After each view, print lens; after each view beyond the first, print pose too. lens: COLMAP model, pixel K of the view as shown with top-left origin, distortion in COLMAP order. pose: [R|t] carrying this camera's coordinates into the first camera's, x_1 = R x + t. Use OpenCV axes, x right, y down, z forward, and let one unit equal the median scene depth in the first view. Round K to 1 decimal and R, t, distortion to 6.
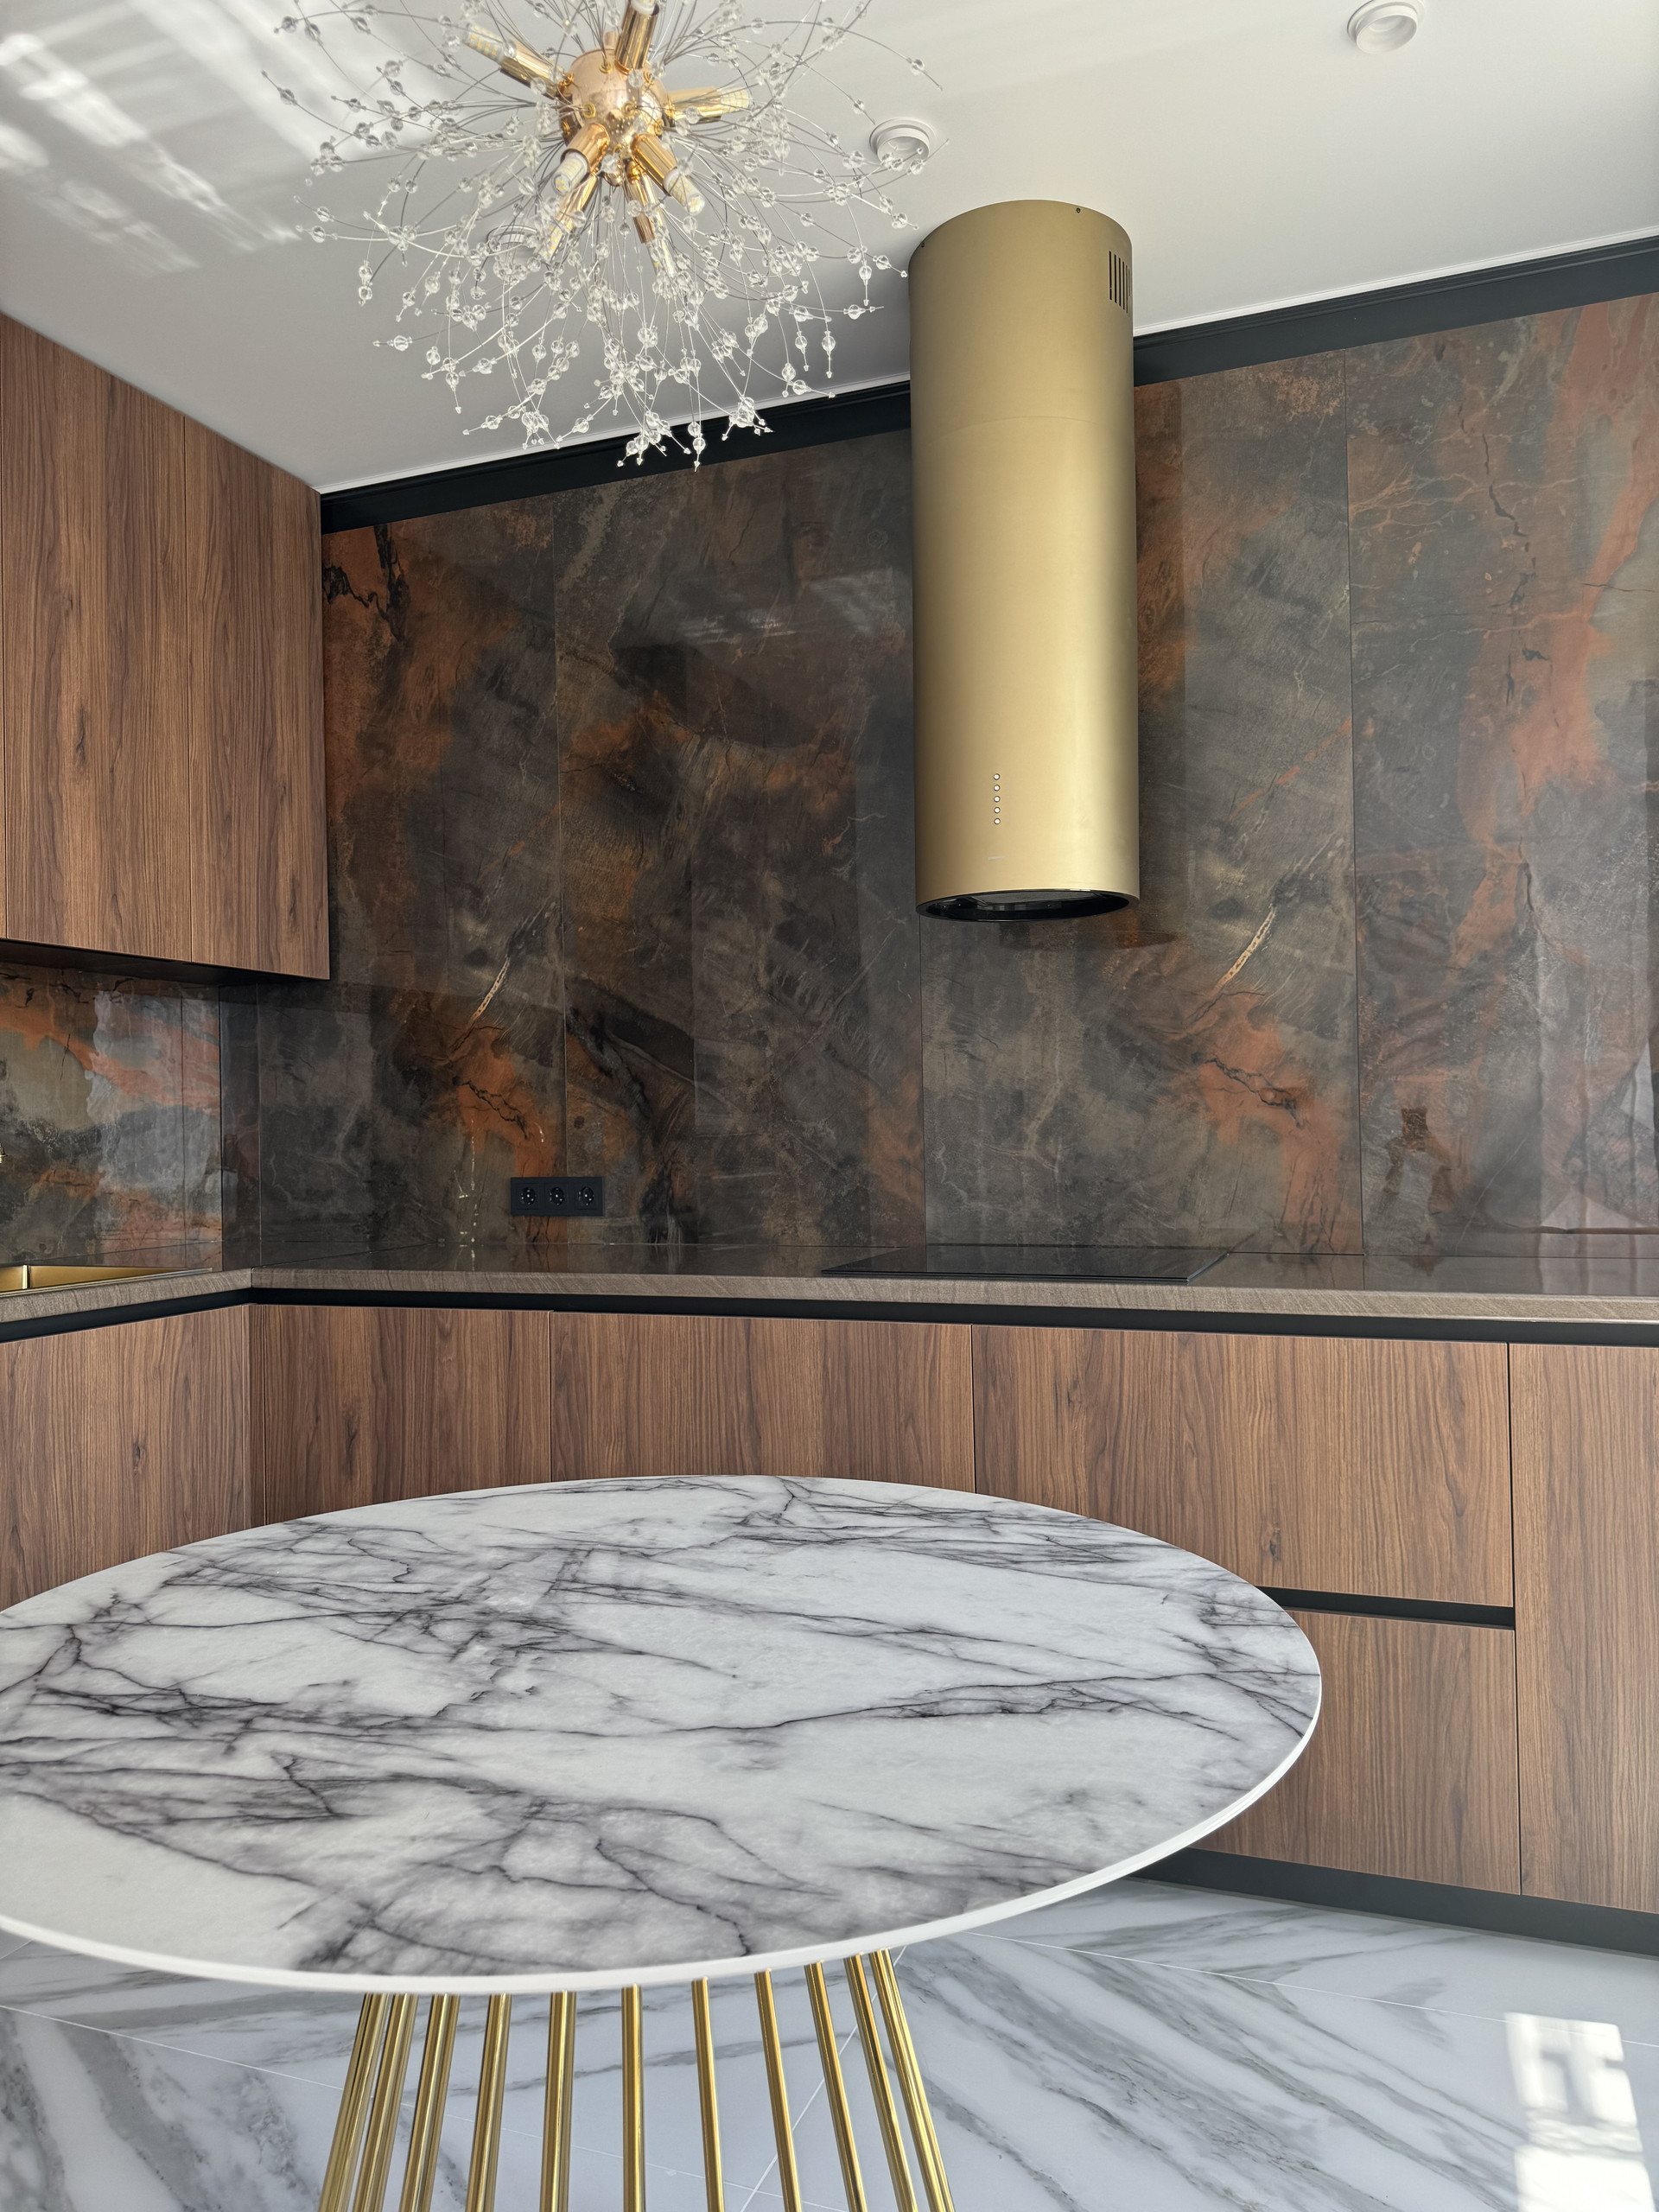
lens RADIAL K [[1572.0, 0, 830.7], [0, 1572.0, 1112.1], [0, 0, 1]] dist [0.058507, -0.093043]
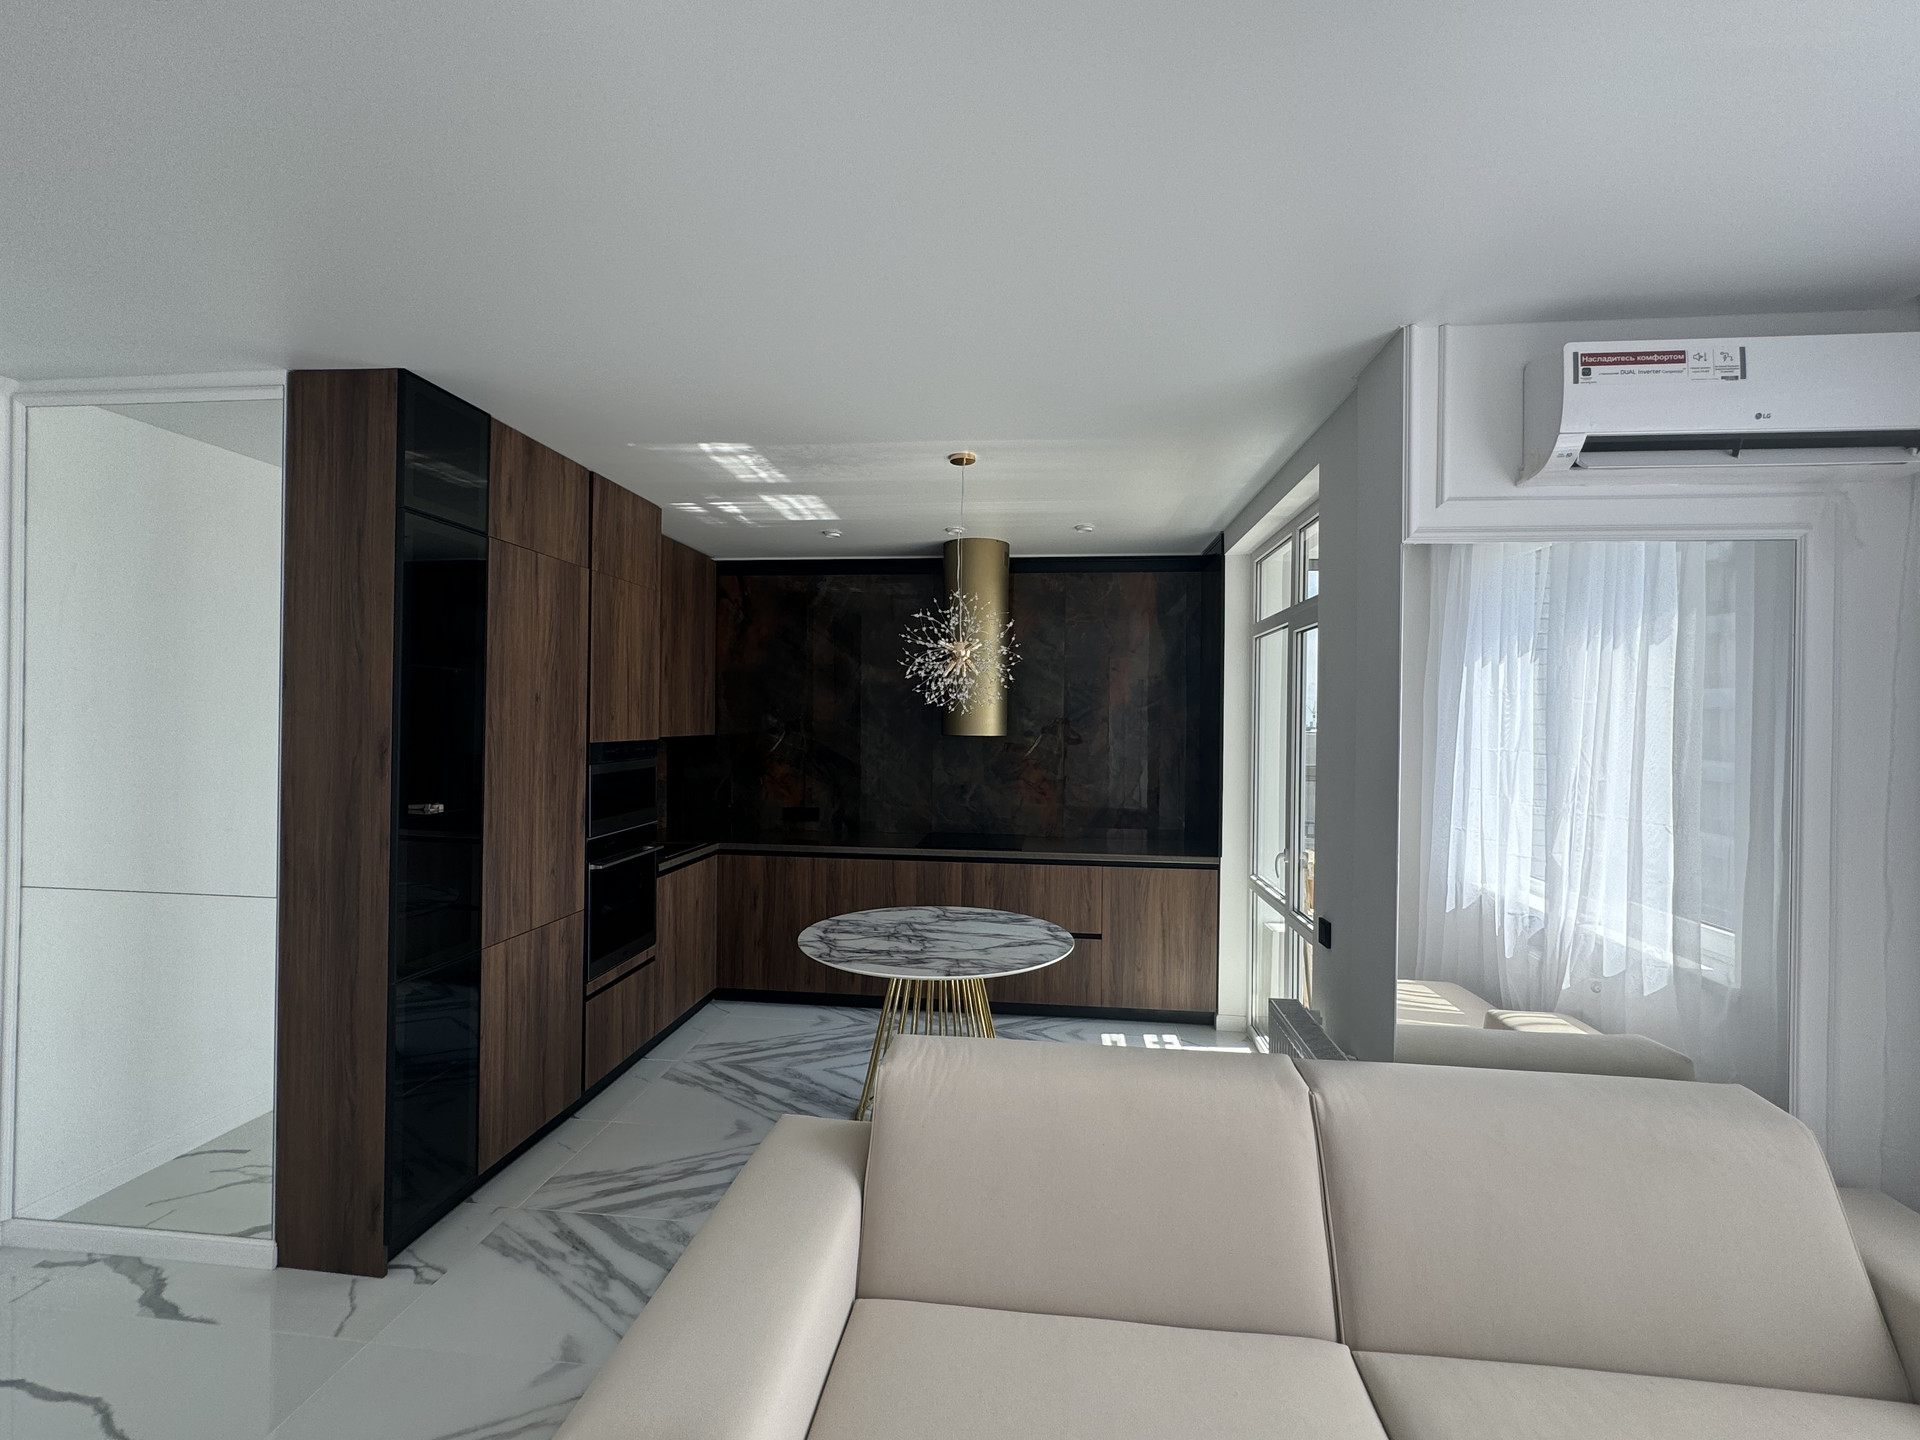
lens RADIAL K [[846.4, 0, 971.6], [0, 846.4, 720.7], [0, 0, 1]] dist [-0.000097, 0.000366]
pose [[0.965830, 0.028294, 0.257628, -0.394355], [-0.031049, 0.999496, 0.006629, -0.198113], [-0.257310, -0.014402, 0.966222, -0.845577]]
